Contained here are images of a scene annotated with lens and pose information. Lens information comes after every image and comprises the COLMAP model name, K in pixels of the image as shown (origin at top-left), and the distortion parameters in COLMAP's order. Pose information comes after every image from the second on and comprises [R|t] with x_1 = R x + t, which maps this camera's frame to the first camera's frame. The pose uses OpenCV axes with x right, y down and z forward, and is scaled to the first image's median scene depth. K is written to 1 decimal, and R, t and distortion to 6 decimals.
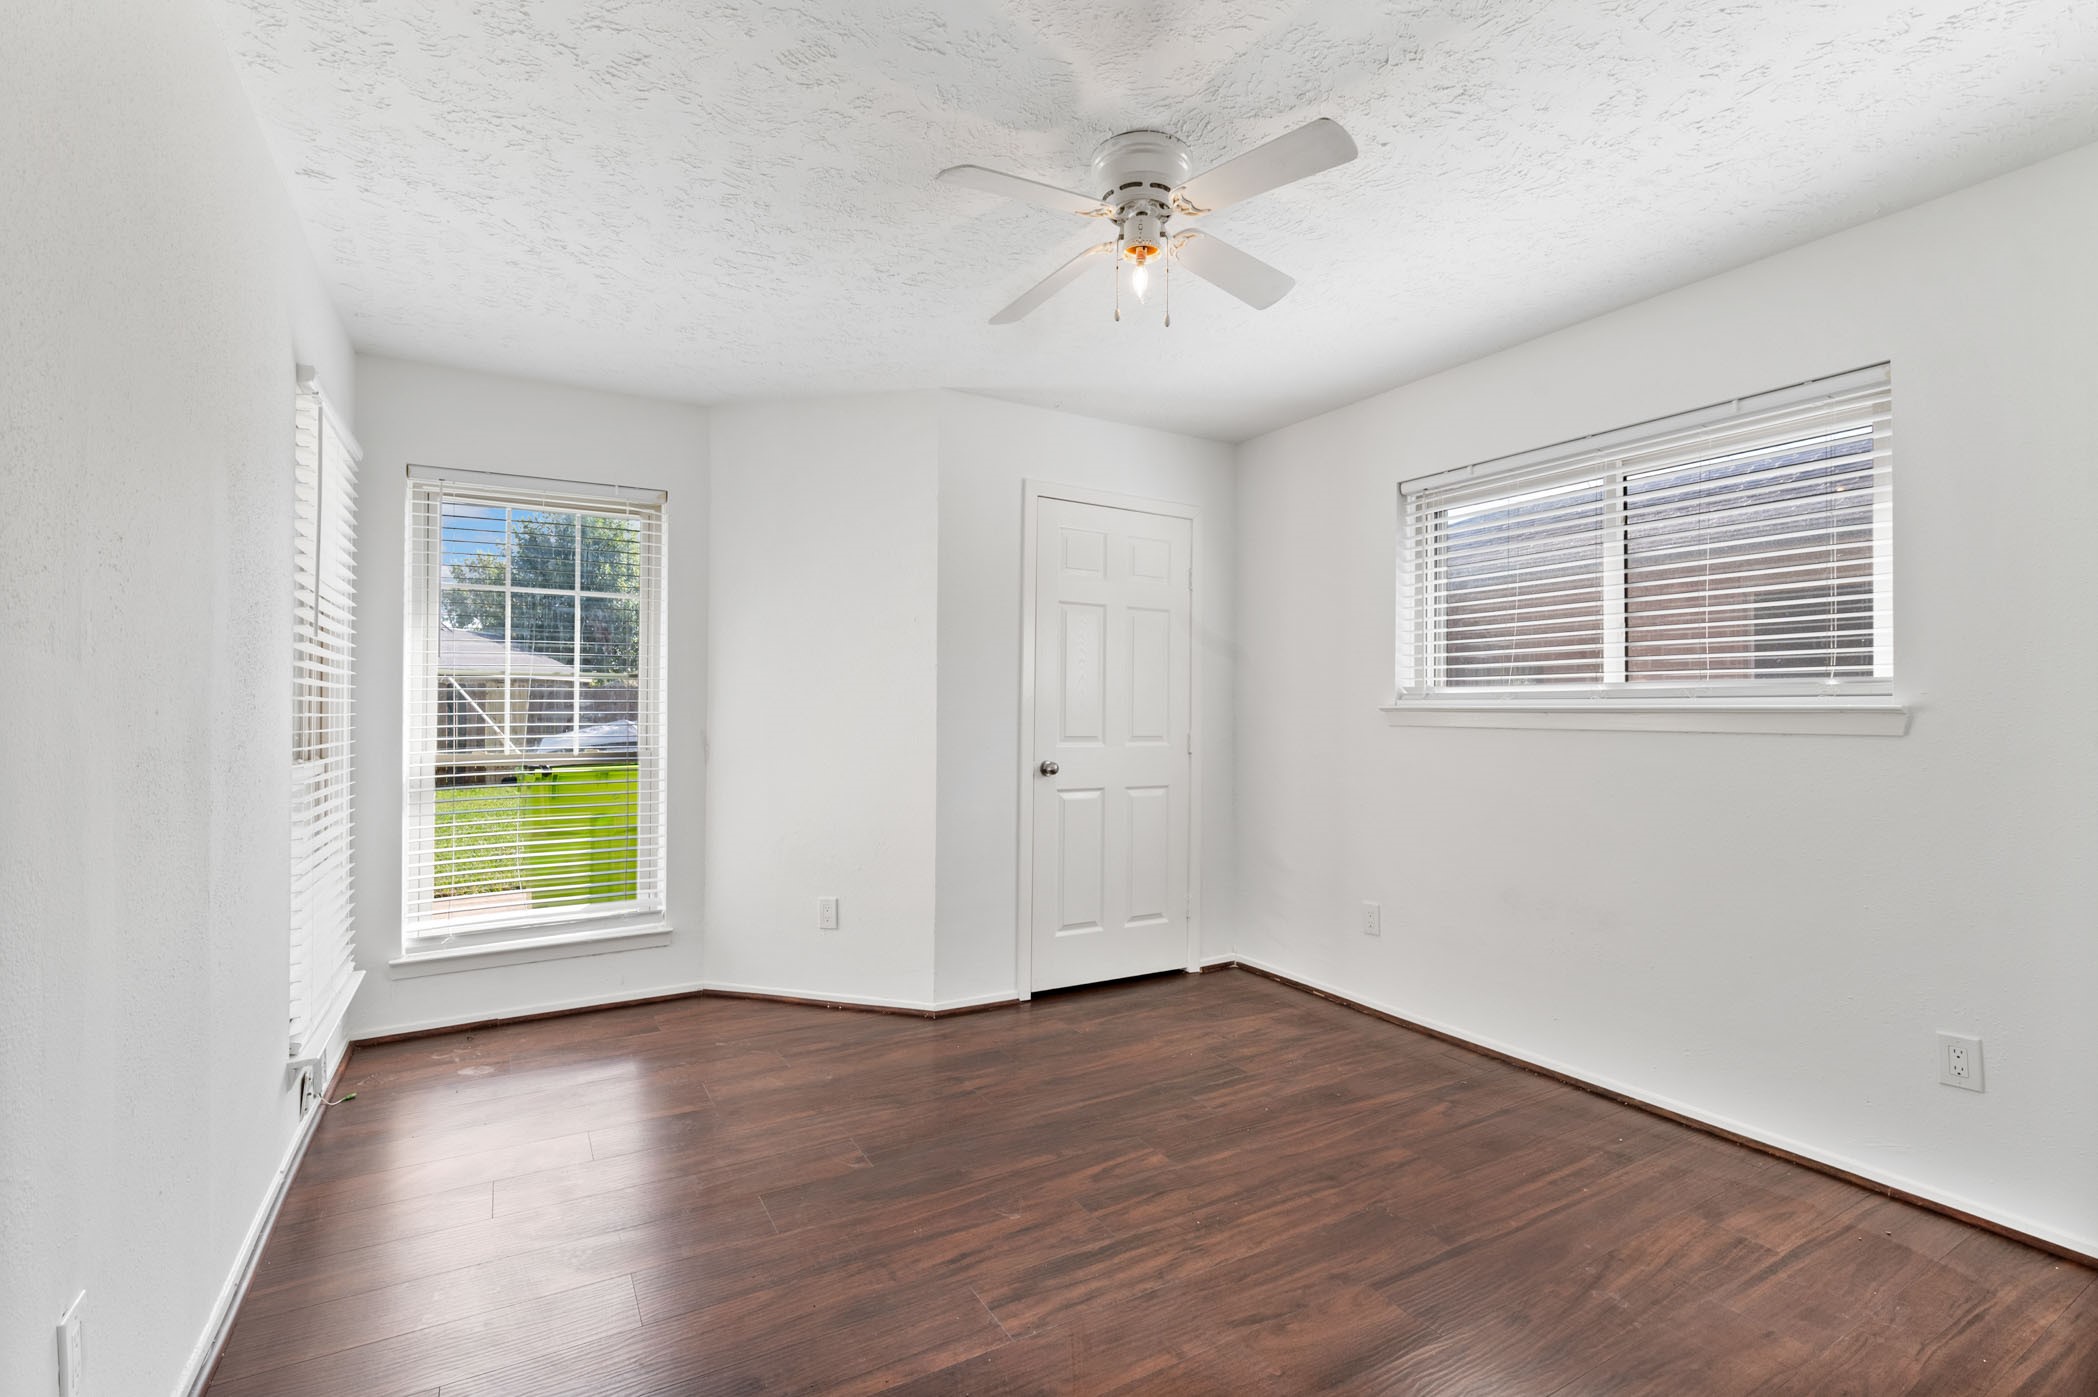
lens RADIAL K [[933.0, 0, 1047.1], [0, 933.0, 706.0], [0, 0, 1]] dist [-0.006843, -0.000398]
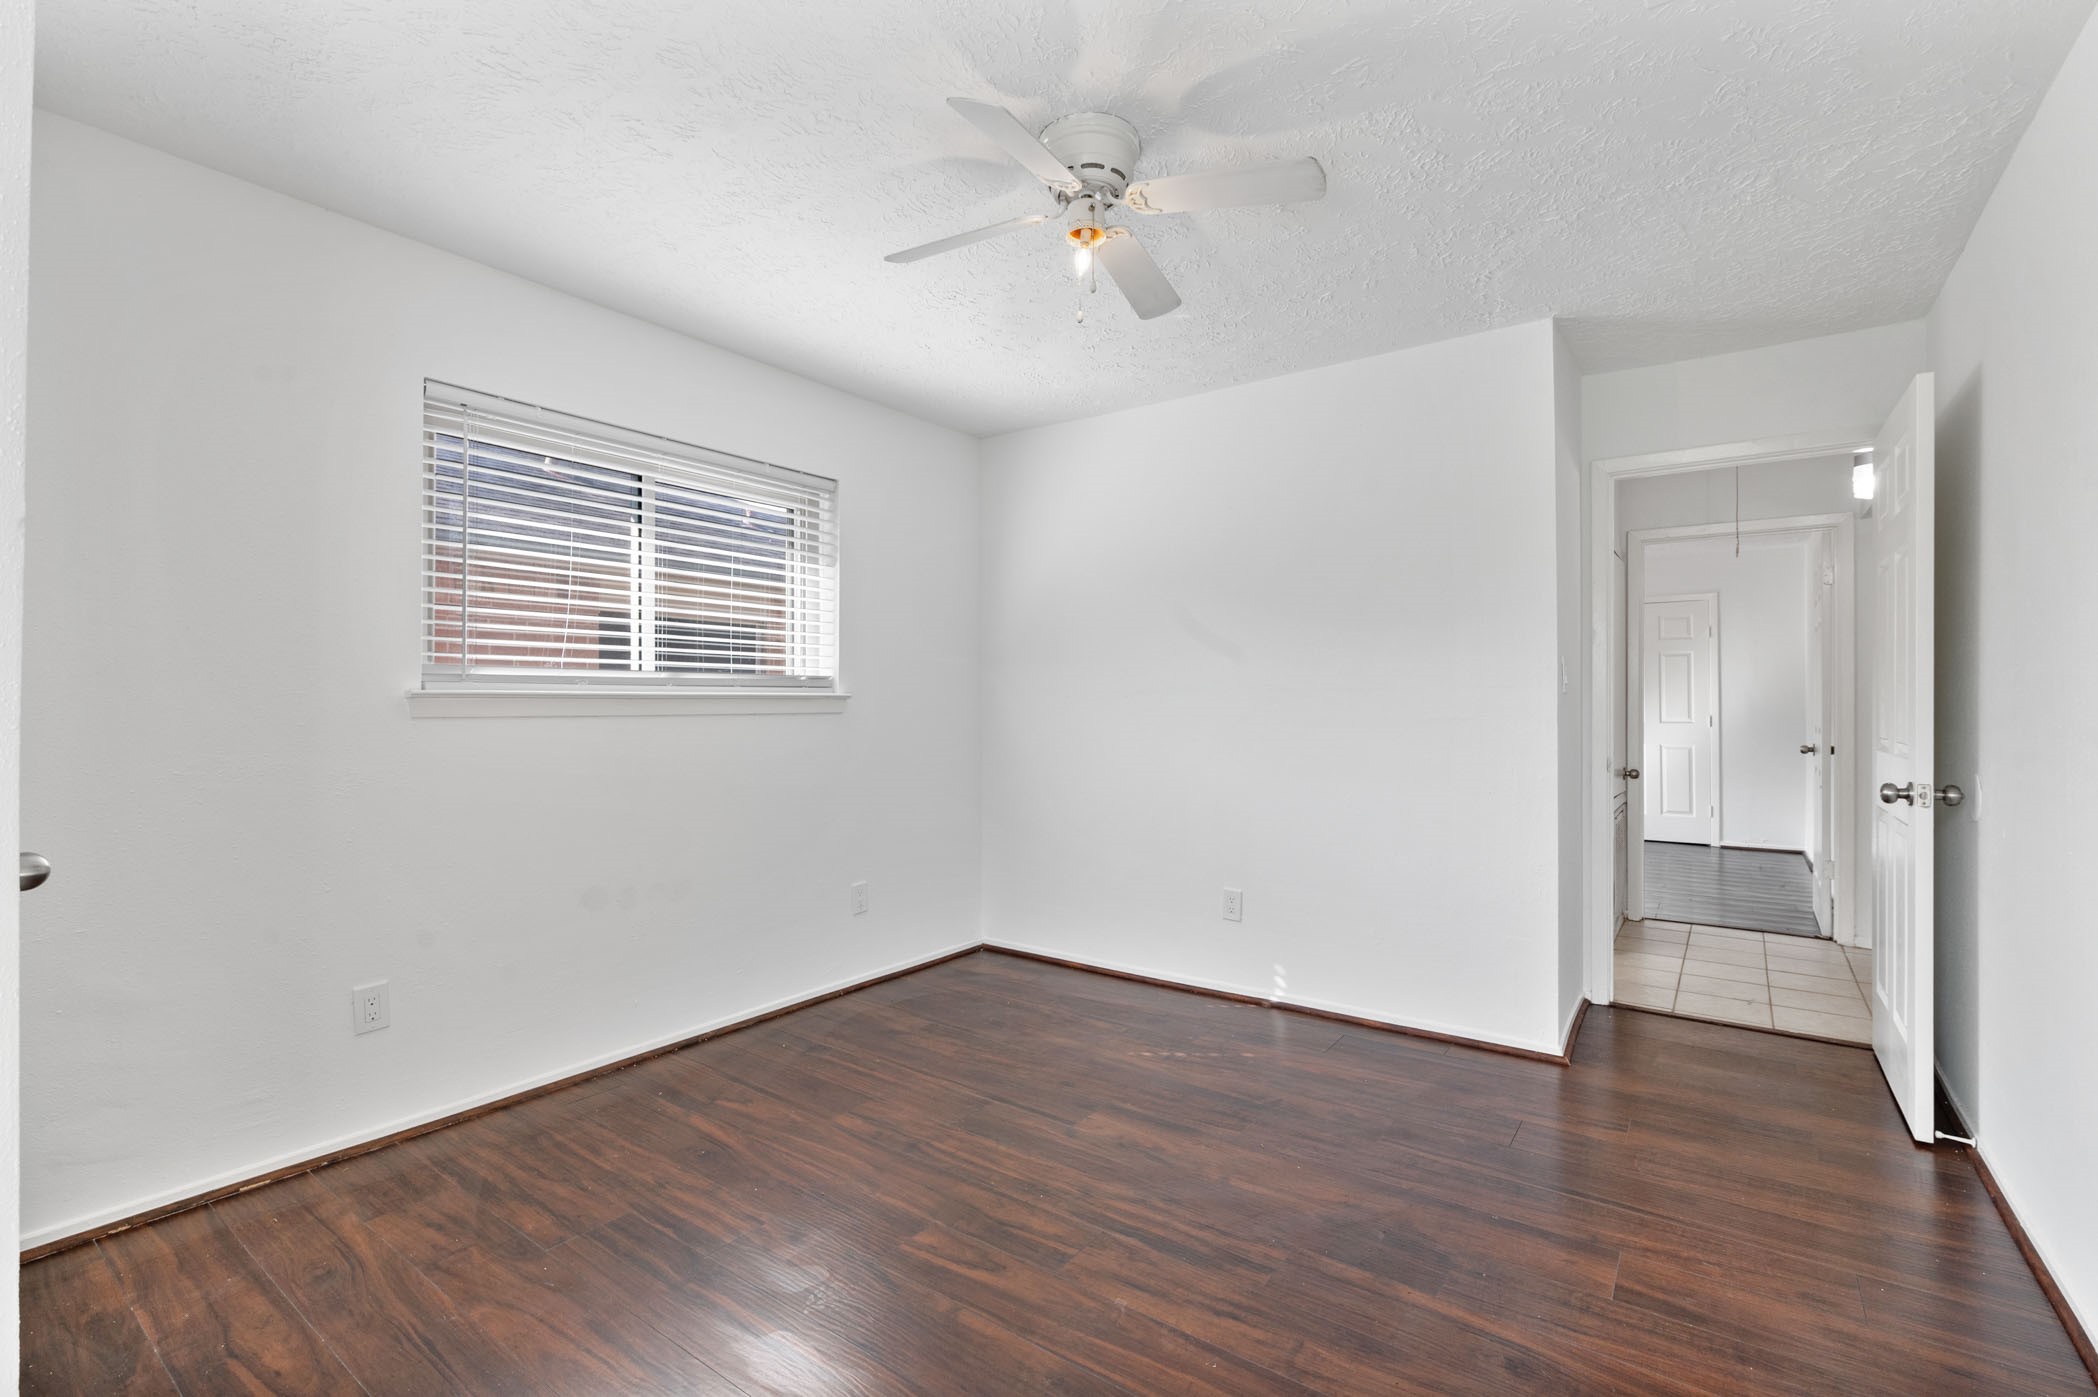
lens RADIAL K [[931.9, 0, 1046.9], [0, 931.9, 698.1], [0, 0, 1]] dist [-0.005569, -0.000905]
pose [[-0.401472, -0.004150, 0.915862, -0.676275], [-0.007109, 0.999974, 0.001415, 0.002262], [-0.915844, -0.005943, -0.401491, 1.223841]]
